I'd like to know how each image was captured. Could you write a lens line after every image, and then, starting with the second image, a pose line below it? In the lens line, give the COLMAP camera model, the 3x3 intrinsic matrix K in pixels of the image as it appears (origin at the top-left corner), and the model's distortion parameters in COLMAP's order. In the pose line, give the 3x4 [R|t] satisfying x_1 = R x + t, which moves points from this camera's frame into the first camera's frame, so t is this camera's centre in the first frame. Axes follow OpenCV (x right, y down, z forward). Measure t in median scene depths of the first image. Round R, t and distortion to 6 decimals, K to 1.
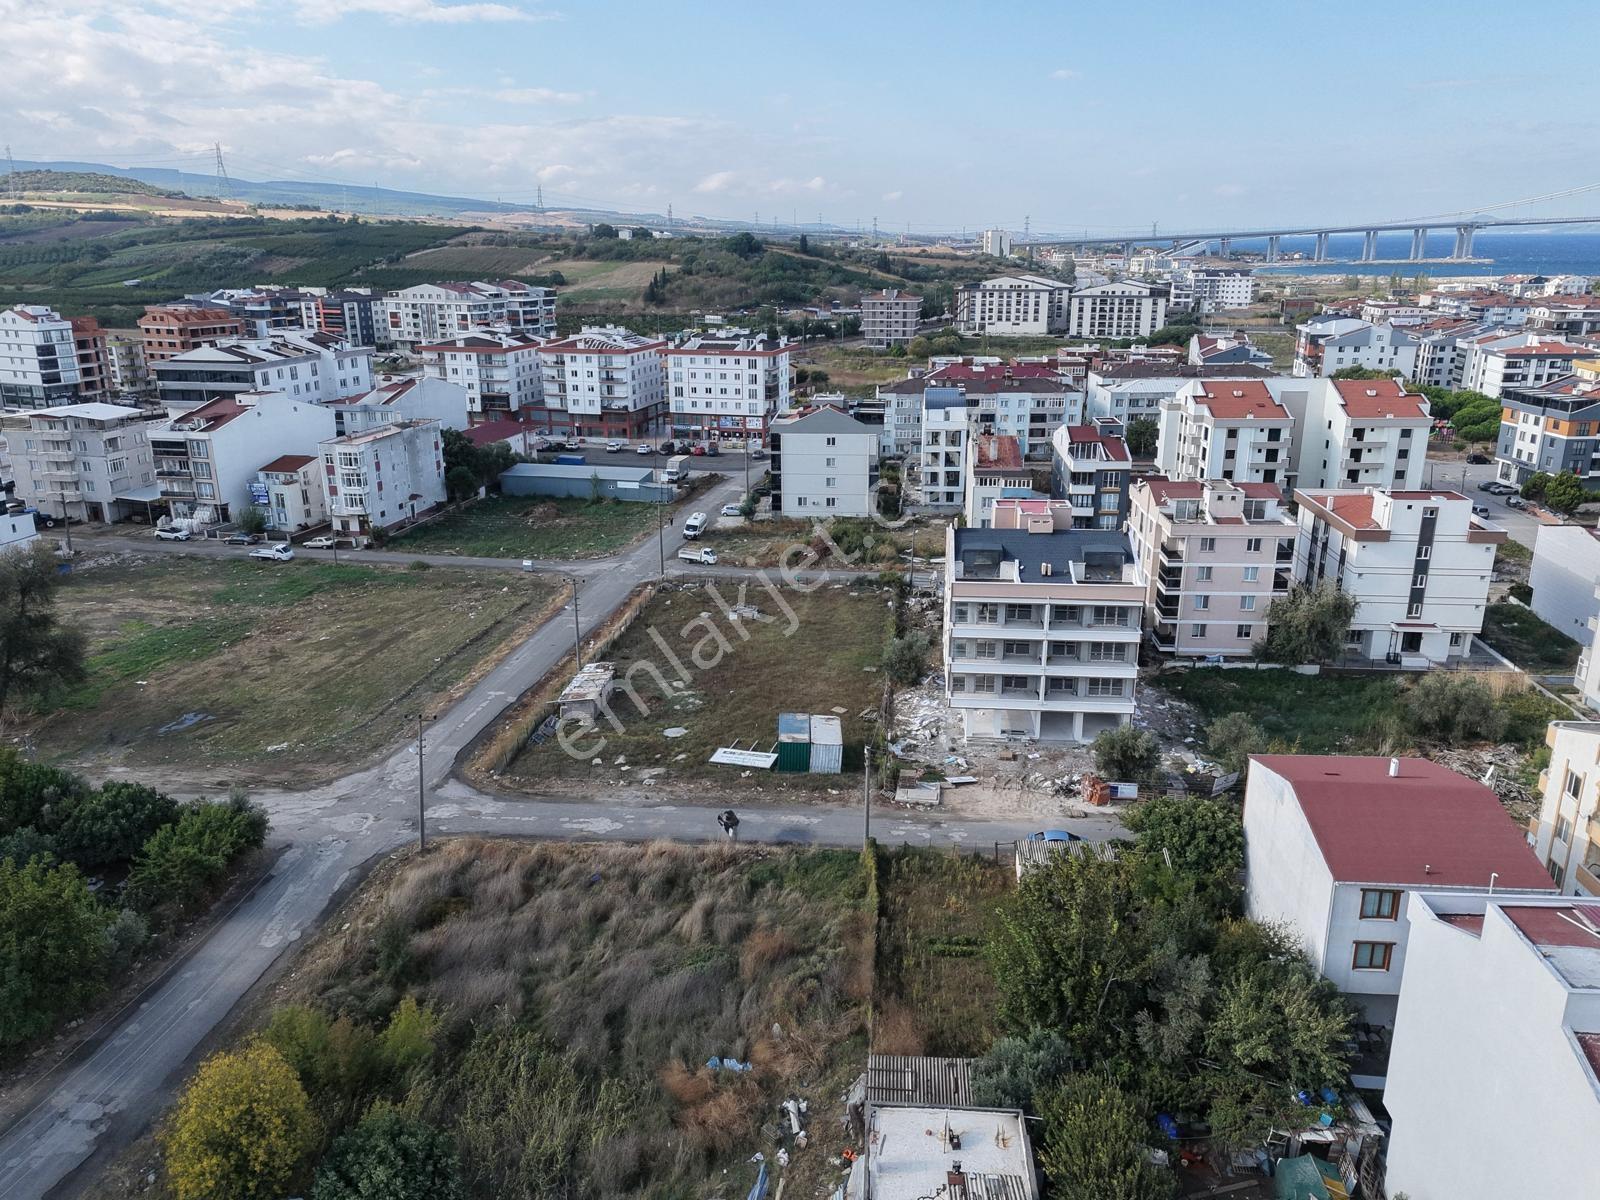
lens RADIAL K [[1175.7, 0, 803.2], [0, 1175.7, 601.6], [0, 0, 1]] dist [0.075692, -0.068007]
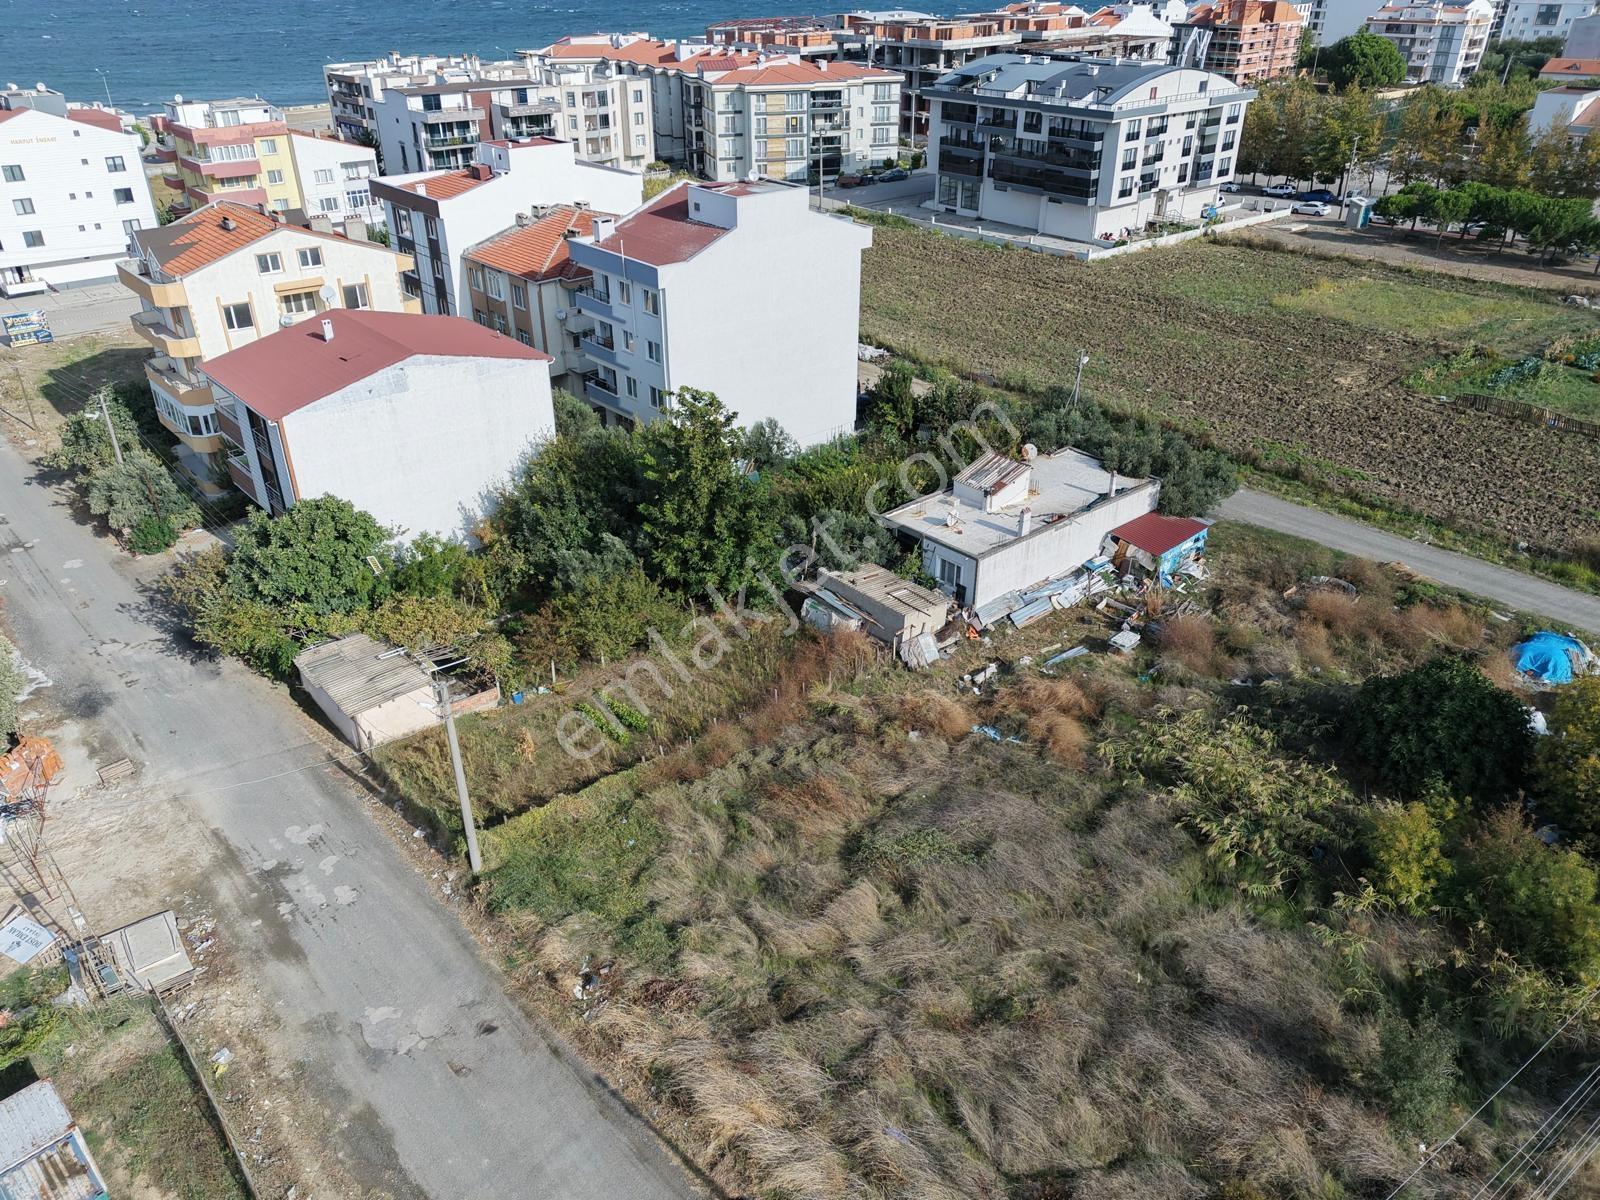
lens RADIAL K [[1175.7, 0, 803.2], [0, 1175.7, 601.6], [0, 0, 1]] dist [0.075692, -0.068007]
pose [[-0.707702, -0.339999, 0.619321, -0.165352], [0.210405, 0.735391, 0.644151, -0.089906], [-0.674453, 0.586175, -0.448900, 0.519900]]
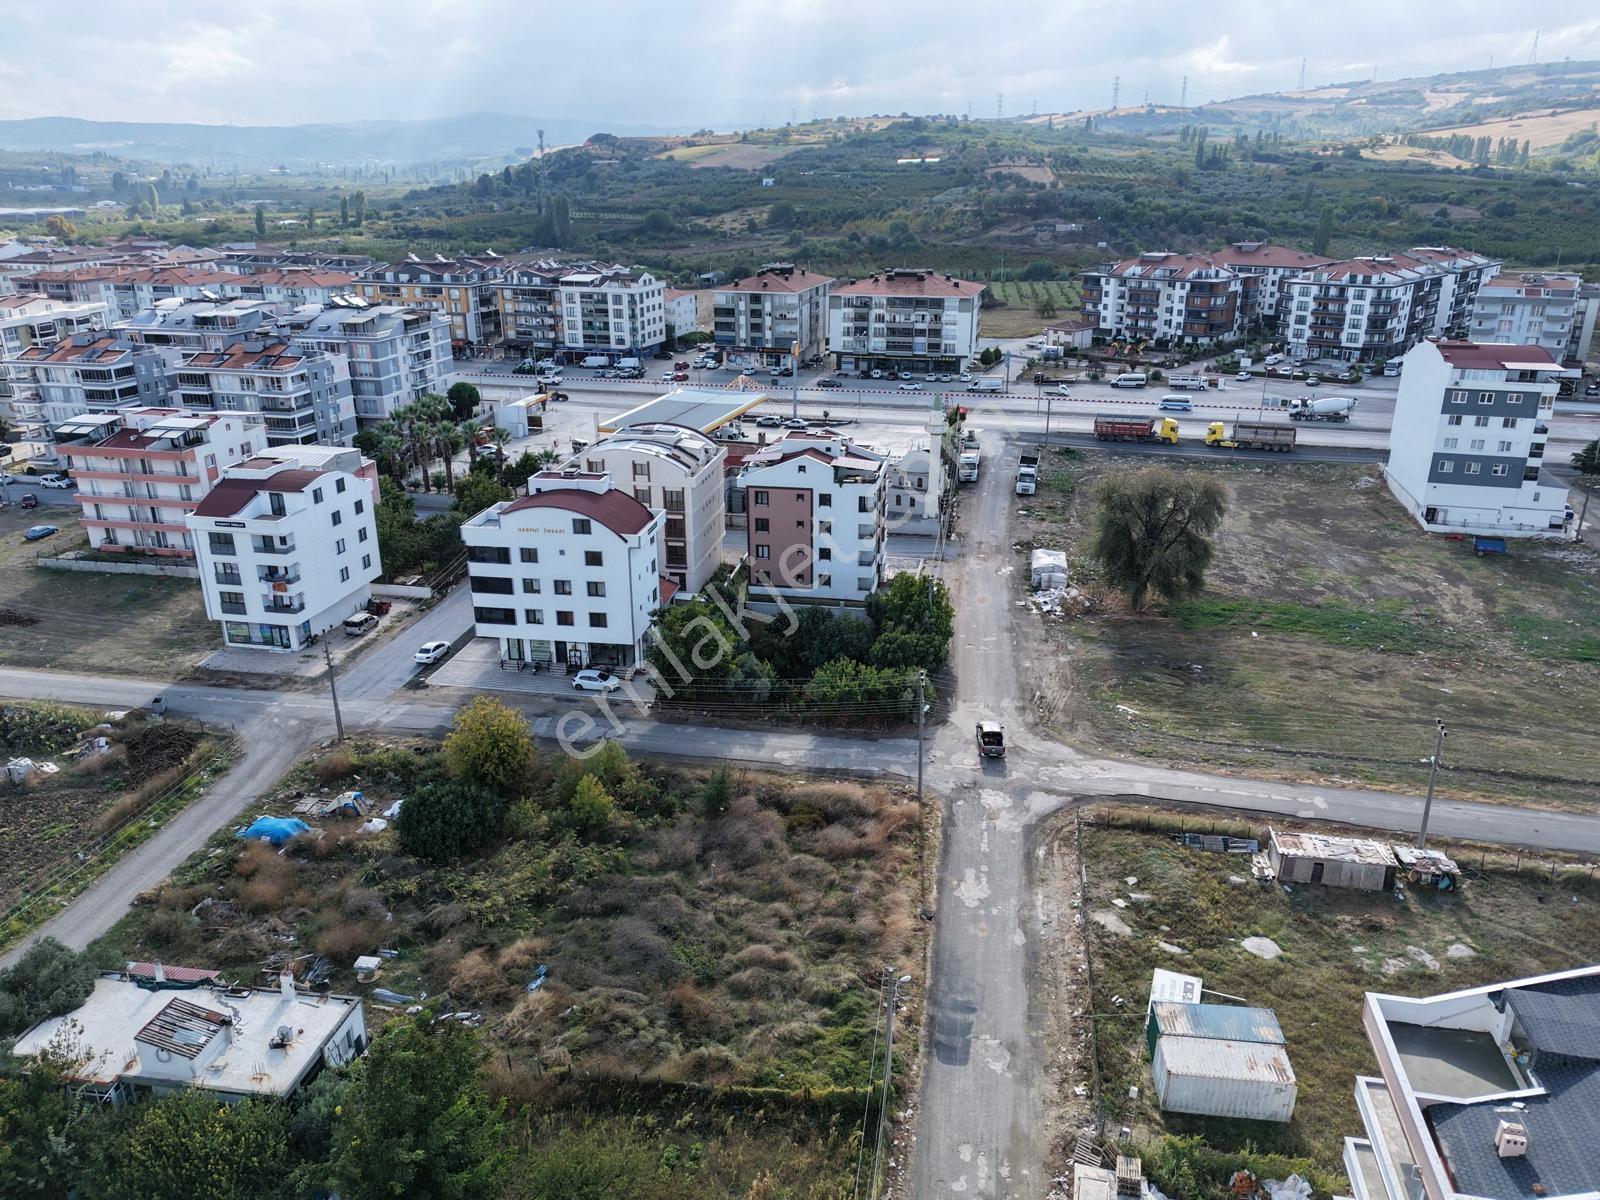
lens RADIAL K [[1172.6, 0, 803.1], [0, 1172.6, 605.5], [0, 0, 1]] dist [0.087366, -0.089528]
pose [[-0.097675, 0.350526, -0.931446, 0.308420], [-0.290745, 0.885041, 0.363552, -0.149985], [0.951802, 0.306323, 0.015467, 0.410451]]
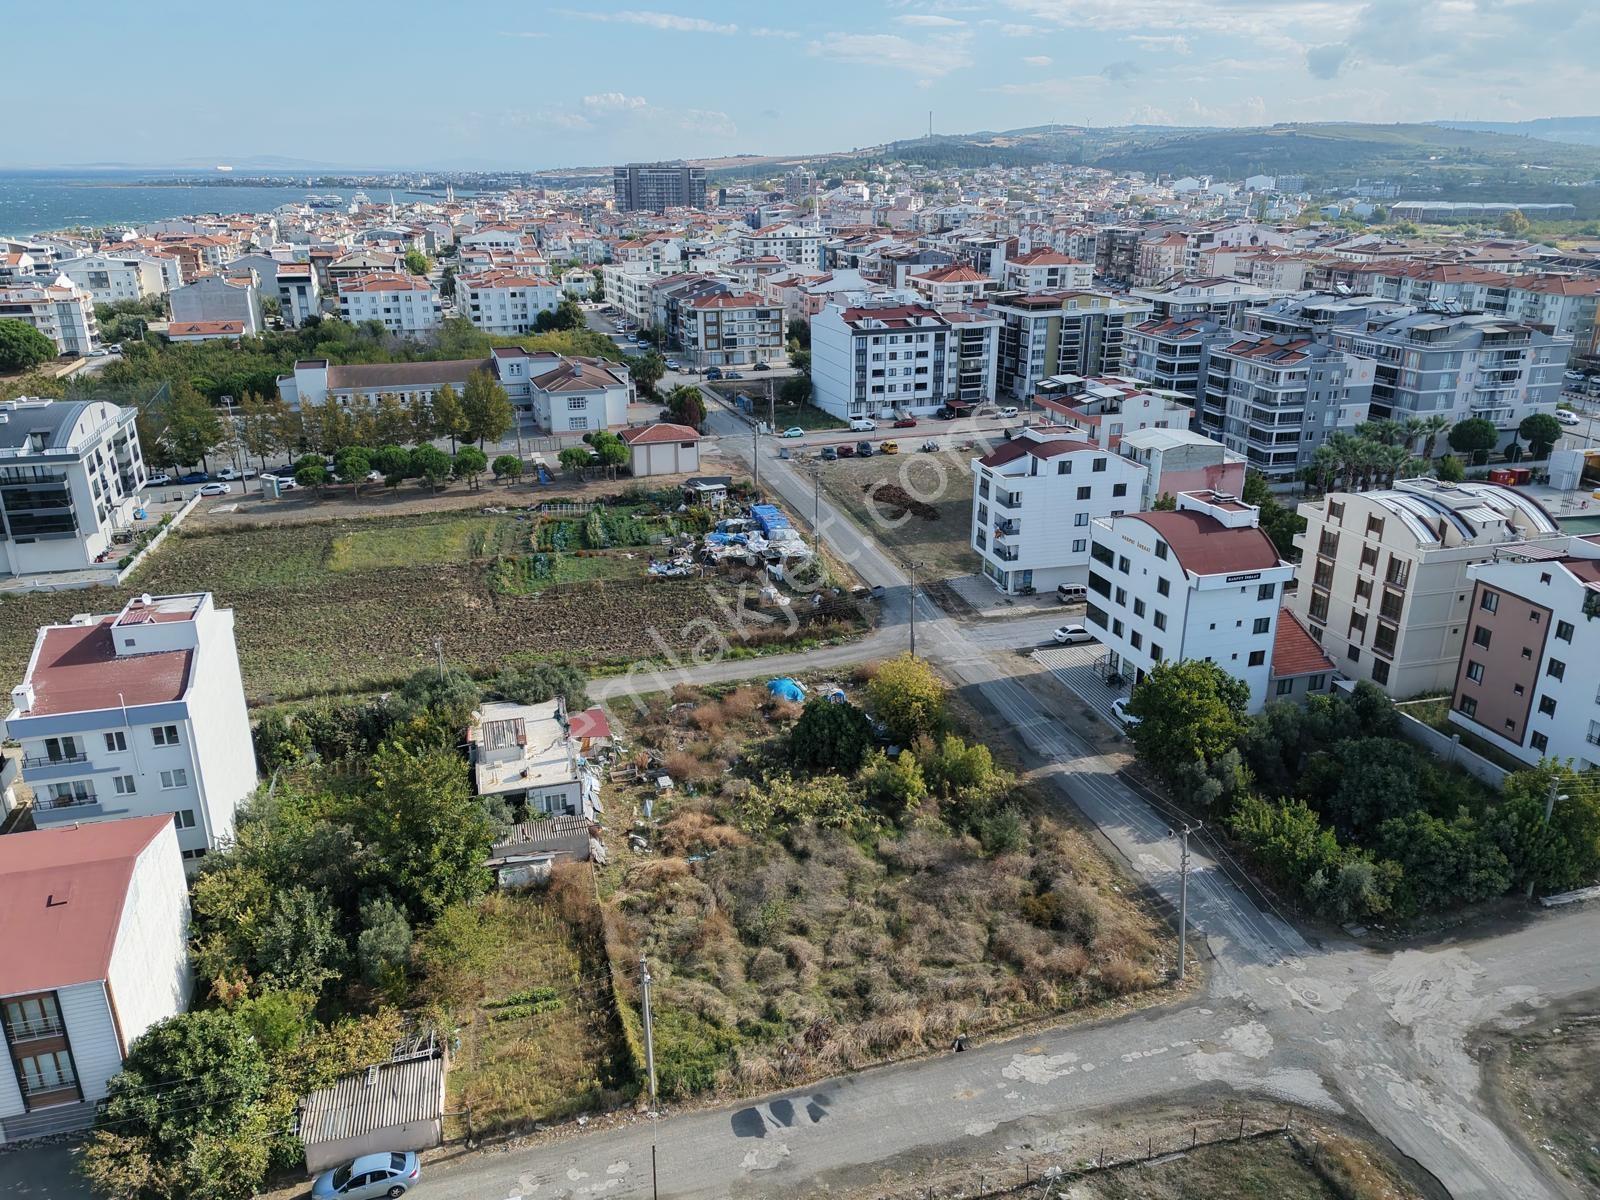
lens RADIAL K [[1172.6, 0, 803.1], [0, 1172.6, 605.5], [0, 0, 1]] dist [0.087366, -0.089528]
pose [[-0.939731, 0.125290, -0.318132, 0.078506], [-0.094310, 0.799366, 0.593396, -0.231183], [0.328651, 0.587636, -0.739373, 0.680589]]
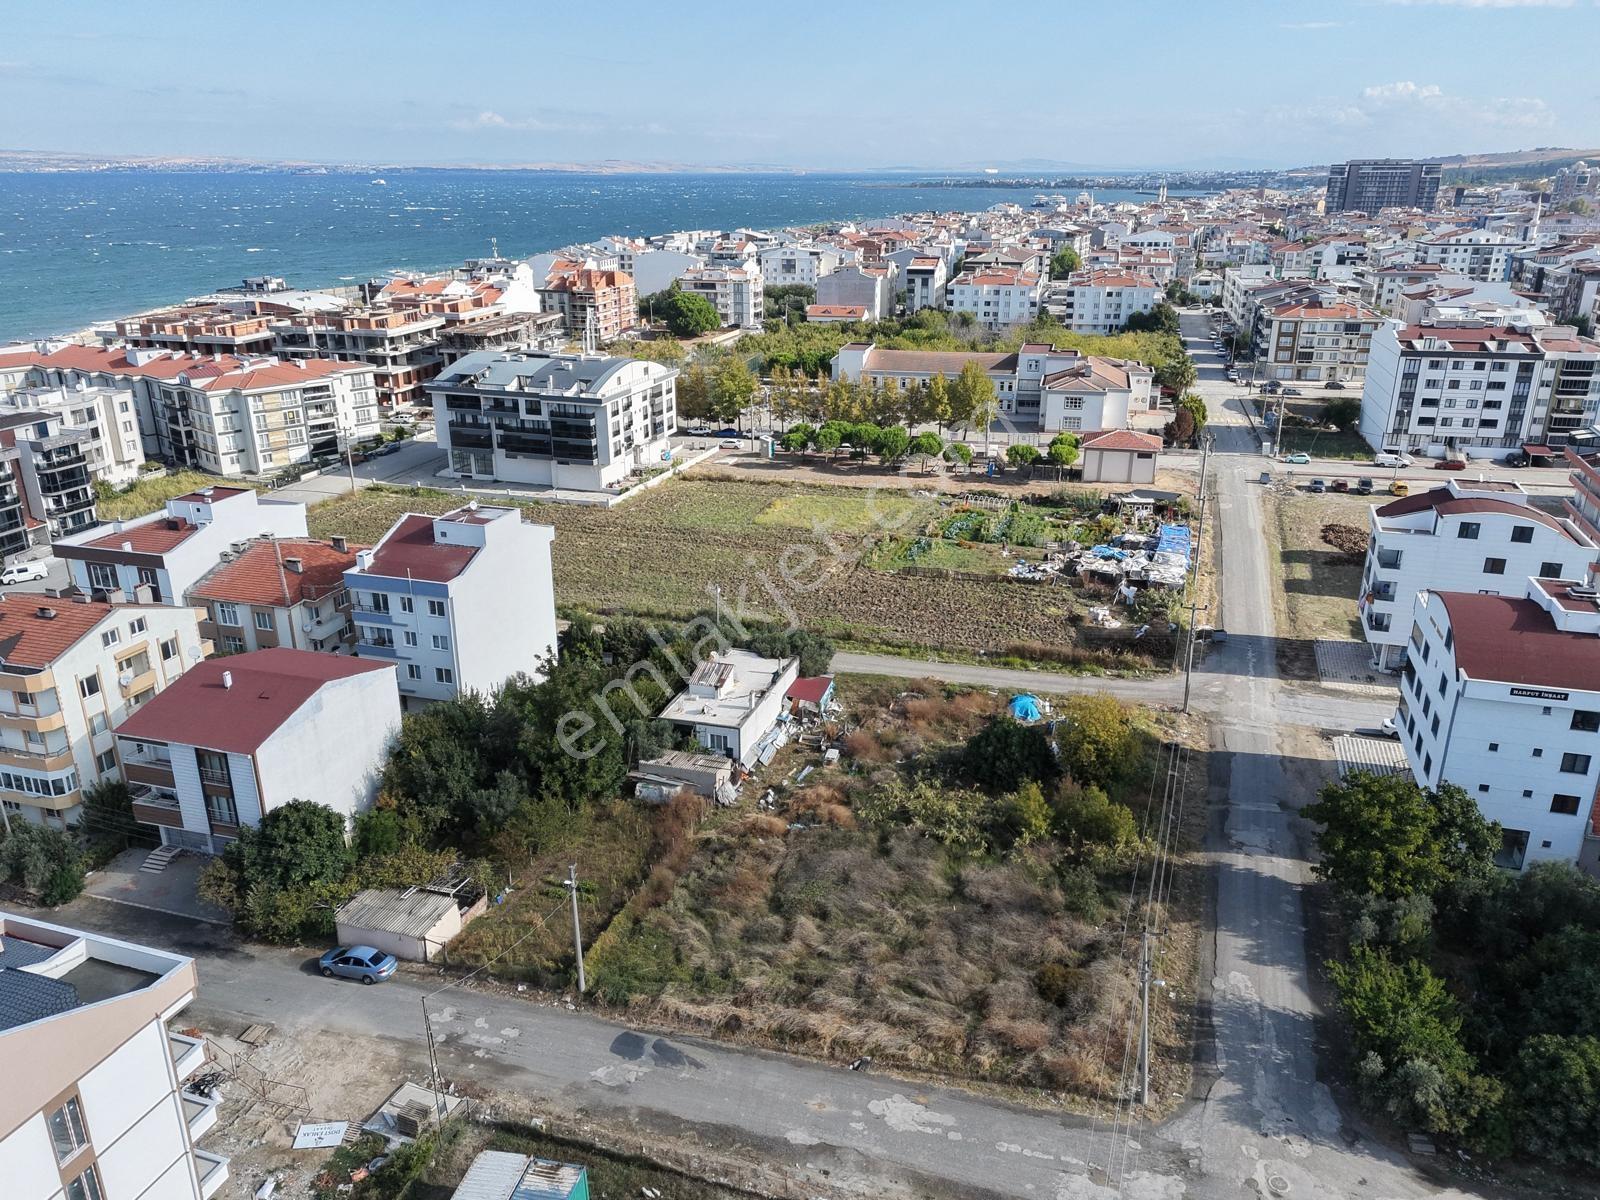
lens RADIAL K [[1175.7, 0, 803.2], [0, 1175.7, 601.6], [0, 0, 1]] dist [0.075692, -0.068007]
pose [[-0.973897, -0.073273, 0.214840, -0.125122], [0.071631, 0.798898, 0.597186, -0.237120], [-0.215394, 0.596986, -0.772796, 0.703677]]
